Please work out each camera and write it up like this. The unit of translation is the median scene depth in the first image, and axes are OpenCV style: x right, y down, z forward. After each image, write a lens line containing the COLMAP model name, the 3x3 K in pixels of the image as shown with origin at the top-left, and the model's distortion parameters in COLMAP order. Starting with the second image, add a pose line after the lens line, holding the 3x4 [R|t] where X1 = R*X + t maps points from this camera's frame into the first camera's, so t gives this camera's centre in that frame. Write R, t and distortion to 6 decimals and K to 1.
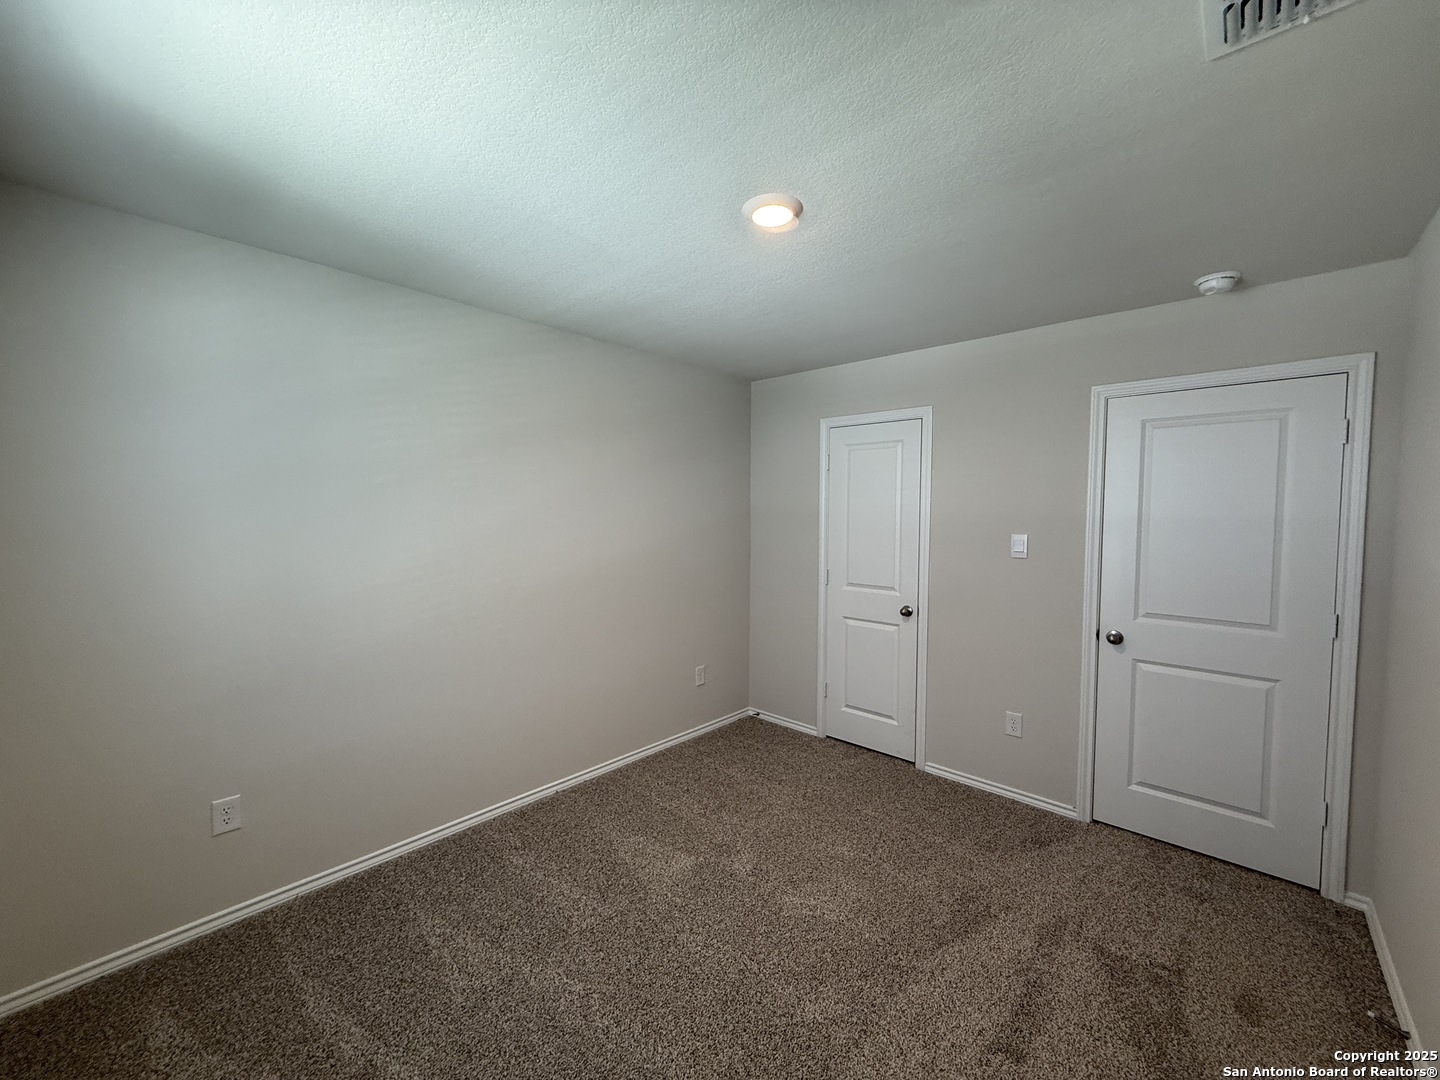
lens RADIAL K [[573.6, 0, 718.4], [0, 573.6, 535.5], [0, 0, 1]] dist [0.000027, 0.000077]
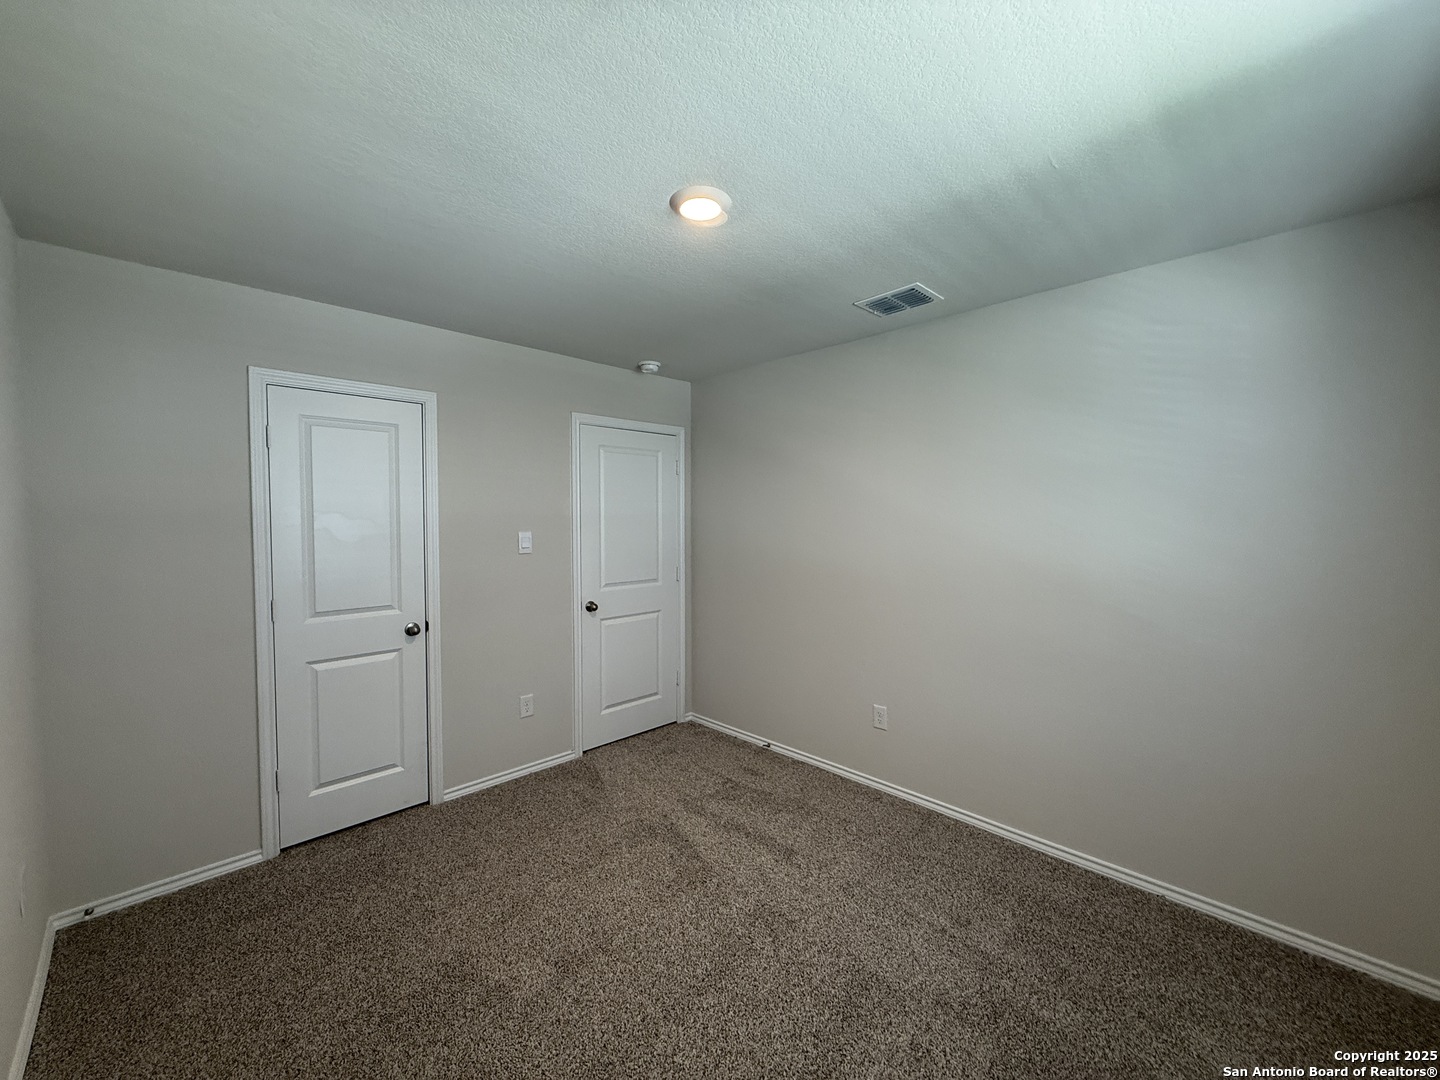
lens RADIAL K [[573.6, 0, 718.4], [0, 573.6, 535.5], [0, 0, 1]] dist [0.000027, 0.000077]
pose [[0.052861, -0.039537, 0.997819, -0.609113], [0.045083, 0.998292, 0.037167, -0.020804], [-0.997584, 0.043020, 0.054554, 0.630745]]
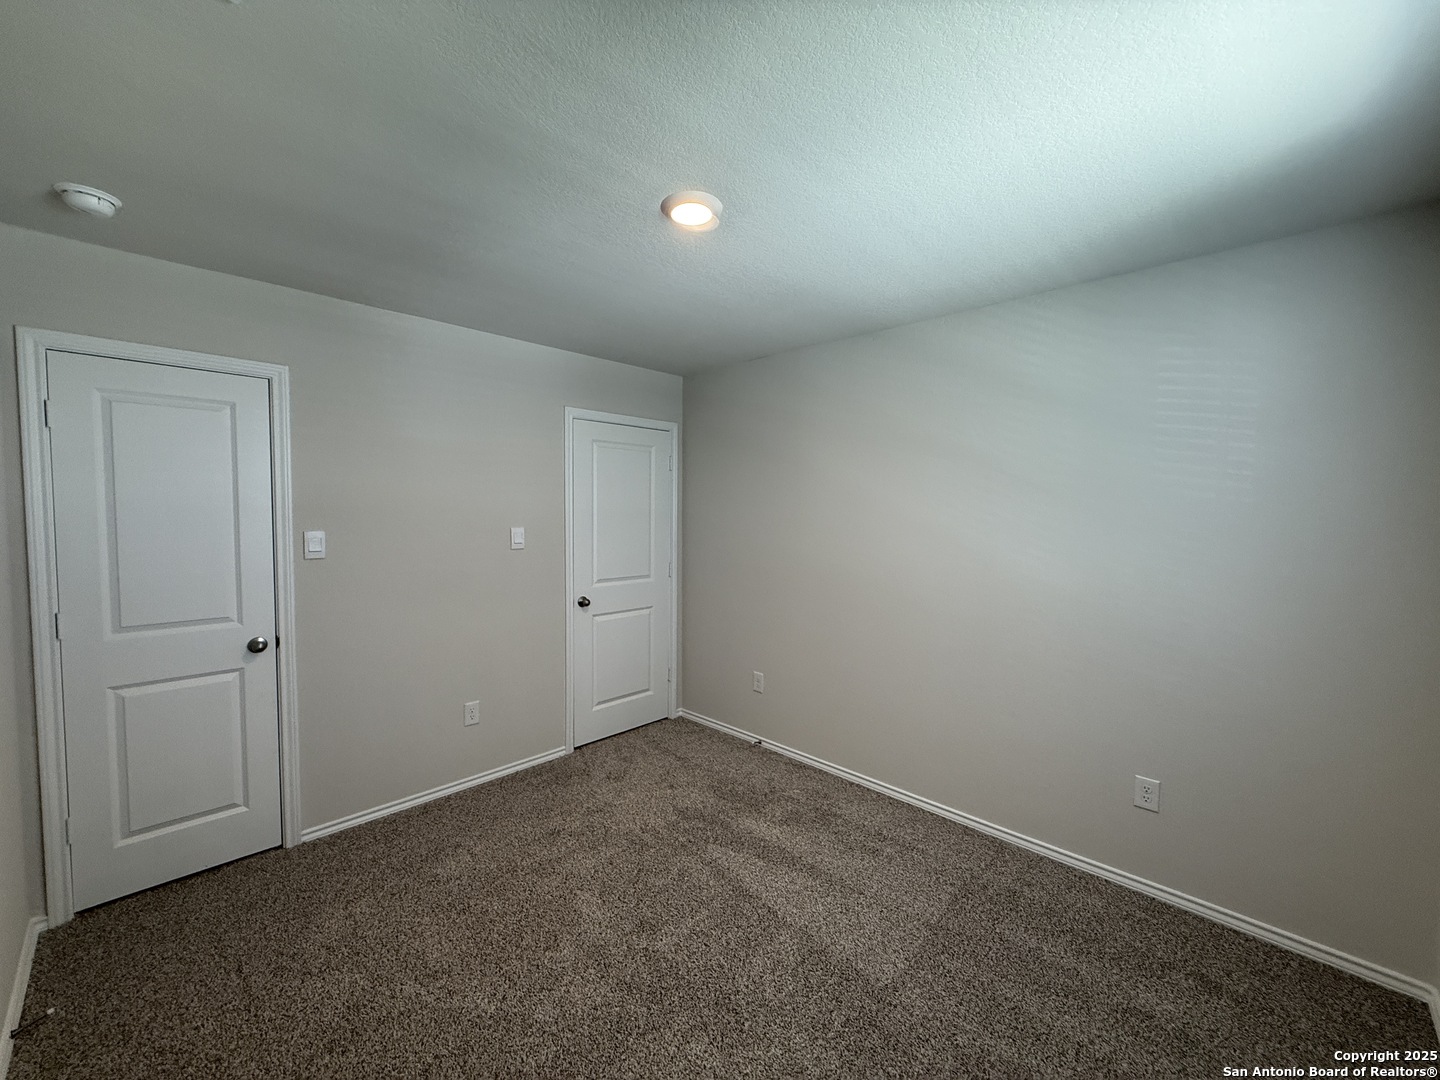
lens RADIAL K [[573.5, 0, 707.4], [0, 573.5, 544.4], [0, 0, 1]] dist [0.021093, 0.000093]
pose [[0.062592, -0.061641, 0.996134, -0.603187], [0.044284, 0.997279, 0.058930, -0.020564], [-0.997056, 0.040425, 0.065151, 0.625625]]
